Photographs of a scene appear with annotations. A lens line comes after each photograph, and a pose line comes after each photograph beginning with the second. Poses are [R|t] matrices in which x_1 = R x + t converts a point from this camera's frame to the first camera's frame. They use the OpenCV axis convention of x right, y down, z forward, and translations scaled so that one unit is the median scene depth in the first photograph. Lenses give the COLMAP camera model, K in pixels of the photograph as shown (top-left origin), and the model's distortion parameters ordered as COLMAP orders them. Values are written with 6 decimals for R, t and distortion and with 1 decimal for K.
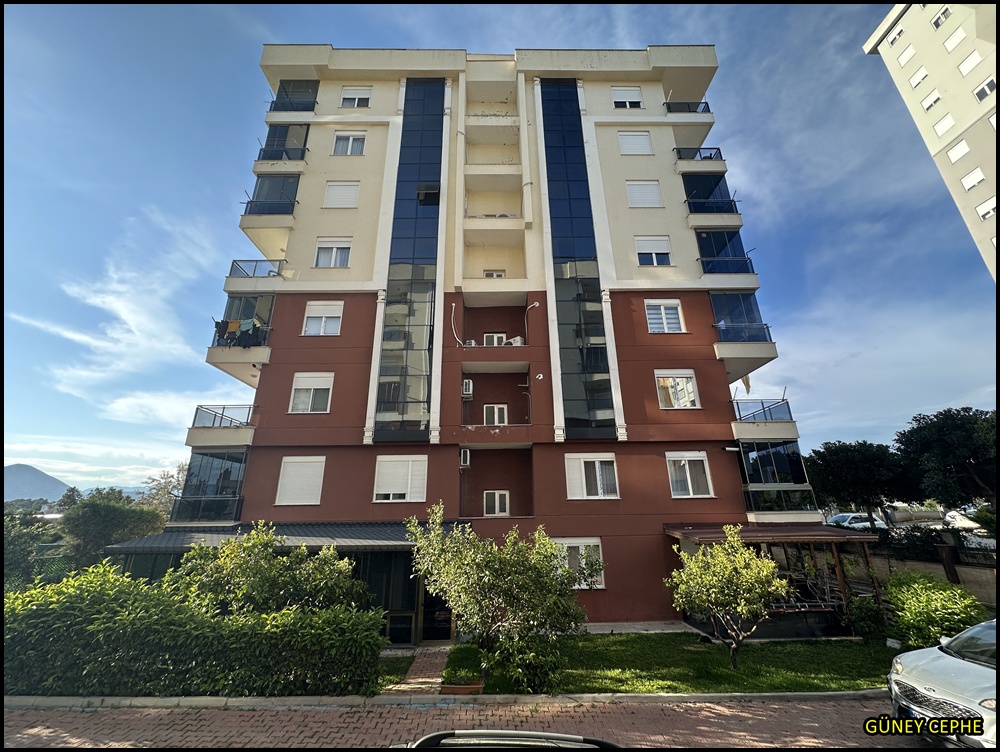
lens RADIAL K [[396.5, 0, 497.3], [0, 396.5, 370.6], [0, 0, 1]] dist [0.000024, 0.000064]
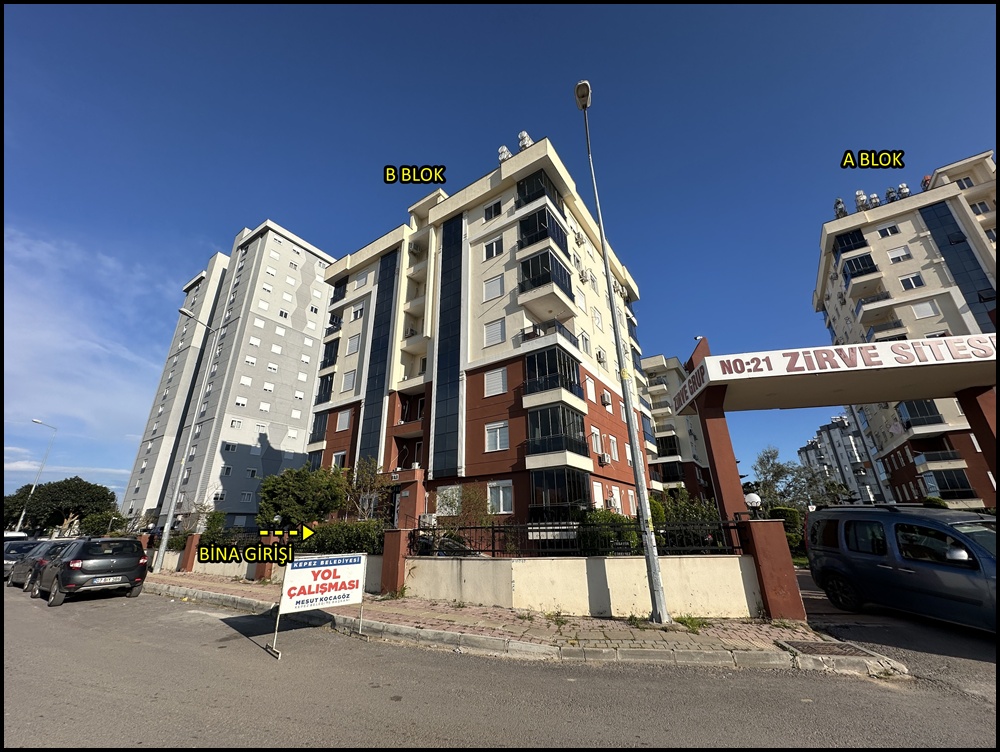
lens RADIAL K [[396.5, 0, 496.5], [0, 396.5, 376.0], [0, 0, 1]] dist [0.000024, 0.000064]
pose [[0.822009, -0.207041, -0.530505, 1.161283], [0.194023, 0.977654, -0.080915, -0.045855], [0.535404, -0.036417, 0.843811, -0.170873]]
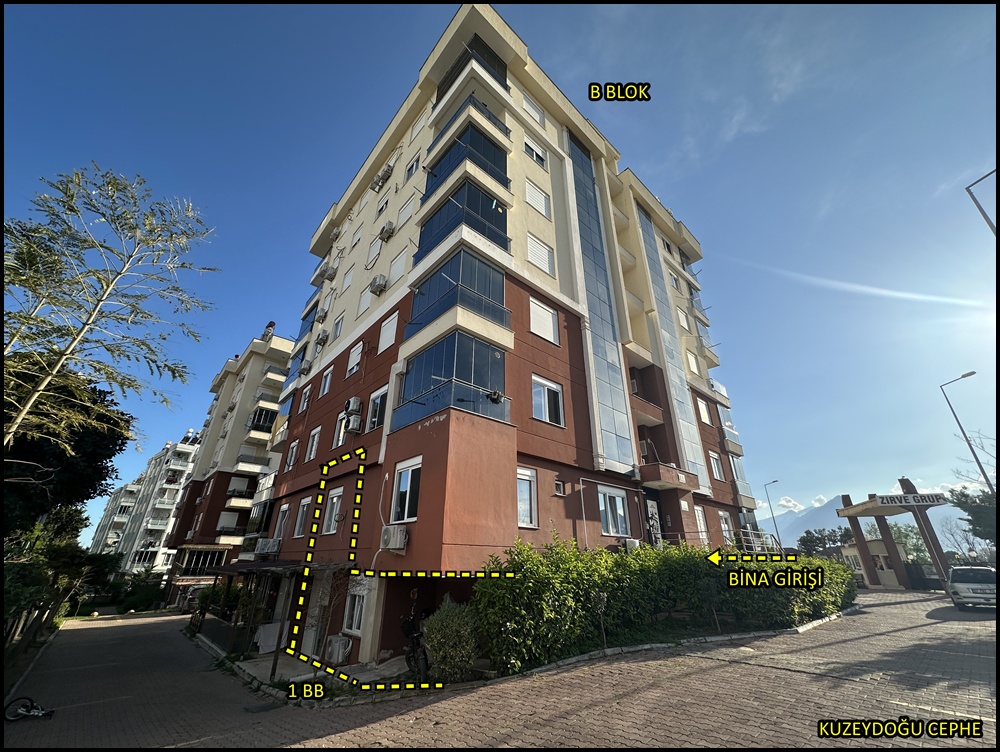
lens RADIAL K [[396.5, 0, 500.5], [0, 396.5, 374.2], [0, 0, 1]] dist [0.000024, 0.000064]
pose [[0.748162, 0.303283, 0.590146, -0.997620], [-0.234859, 0.952887, -0.191955, 0.178864], [-0.620560, 0.005012, 0.784143, 0.347729]]
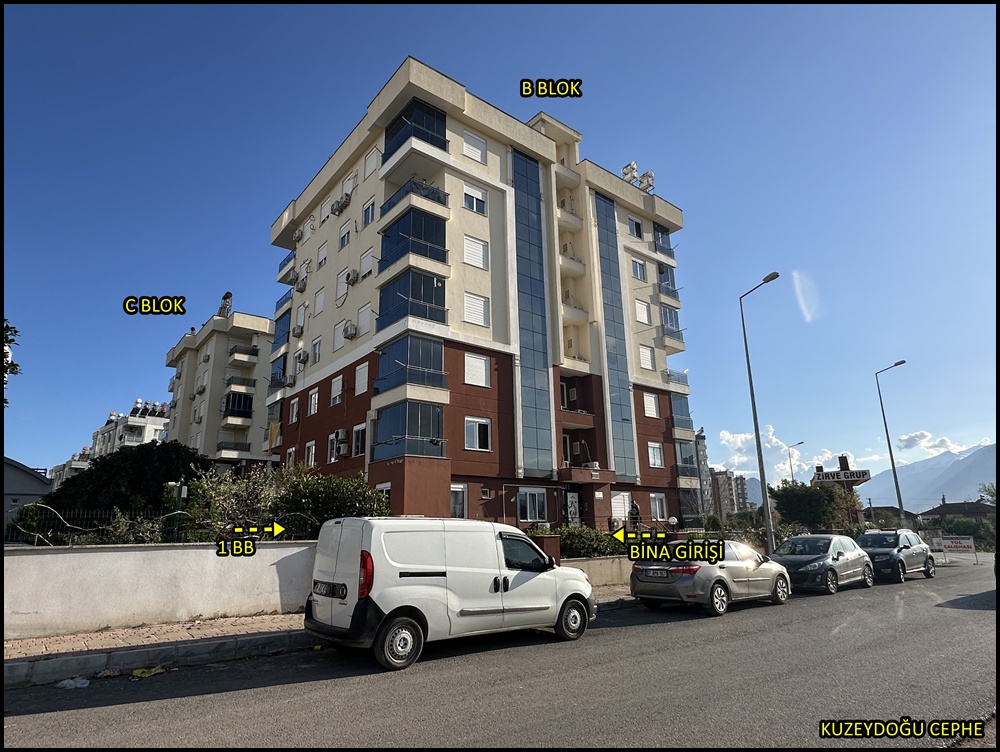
lens RADIAL K [[577.9, 0, 499.1], [0, 577.9, 380.4], [0, 0, 1]] dist [-0.001983, -0.001005]
pose [[0.784705, 0.160034, 0.598855, -1.412955], [-0.197033, 0.980389, -0.003811, -0.106439], [-0.587721, -0.115004, 0.800848, -0.441377]]
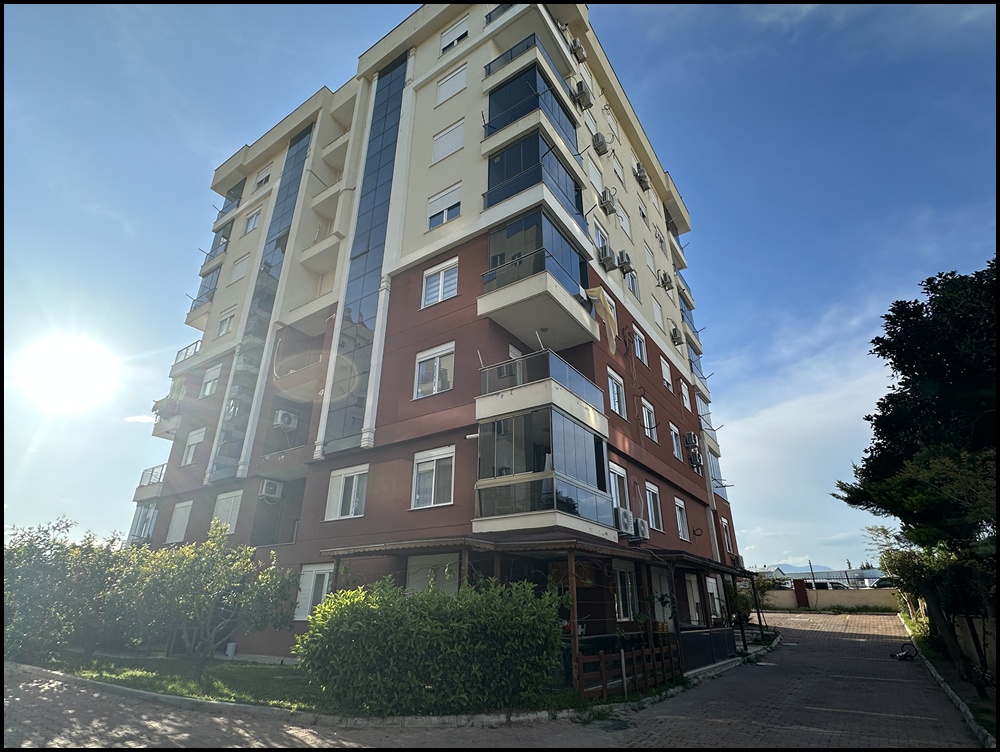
lens RADIAL K [[518.6, 0, 500.1], [0, 518.6, 377.5], [0, 0, 1]] dist [-0.024745, 0.000036]
pose [[0.811421, -0.224327, -0.539697, 1.035492], [0.183783, 0.974500, -0.128741, 0.200018], [0.554815, 0.005277, 0.831957, 0.216829]]
